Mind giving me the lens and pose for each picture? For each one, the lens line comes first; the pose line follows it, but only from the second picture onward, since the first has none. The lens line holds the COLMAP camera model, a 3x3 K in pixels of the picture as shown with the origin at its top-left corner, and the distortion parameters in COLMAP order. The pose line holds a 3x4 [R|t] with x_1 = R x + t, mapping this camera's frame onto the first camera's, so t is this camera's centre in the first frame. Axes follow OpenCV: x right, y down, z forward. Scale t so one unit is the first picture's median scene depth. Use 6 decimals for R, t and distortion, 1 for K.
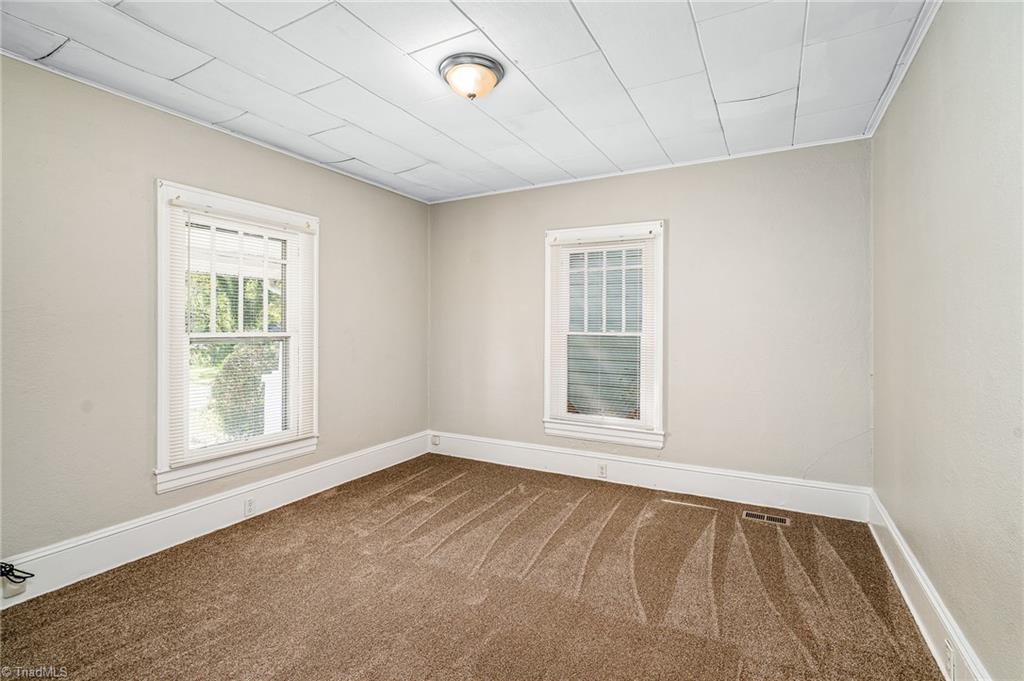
lens RADIAL K [[480.1, 0, 508.8], [0, 480.1, 339.6], [0, 0, 1]] dist [-0.004503, 0.001890]
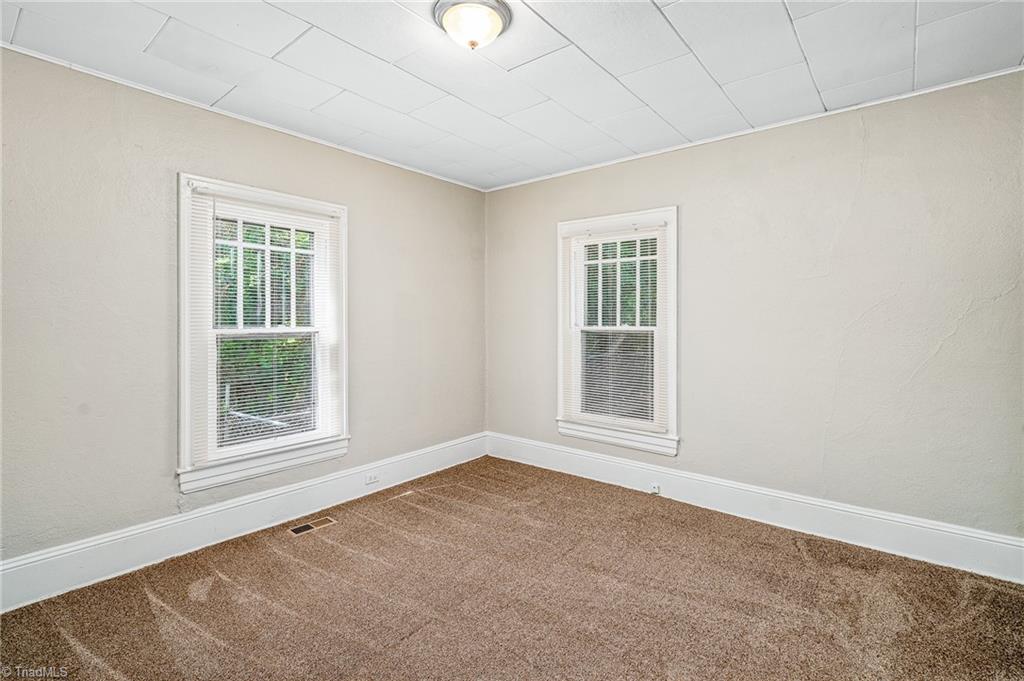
lens RADIAL K [[480.1, 0, 504.9], [0, 480.1, 308.4], [0, 0, 1]] dist [-0.004503, 0.001890]
pose [[0.982006, -0.004708, -0.188790, 0.078697], [-0.005040, 0.998680, -0.051118, -0.005146], [0.188781, 0.051149, 0.980686, 0.133640]]
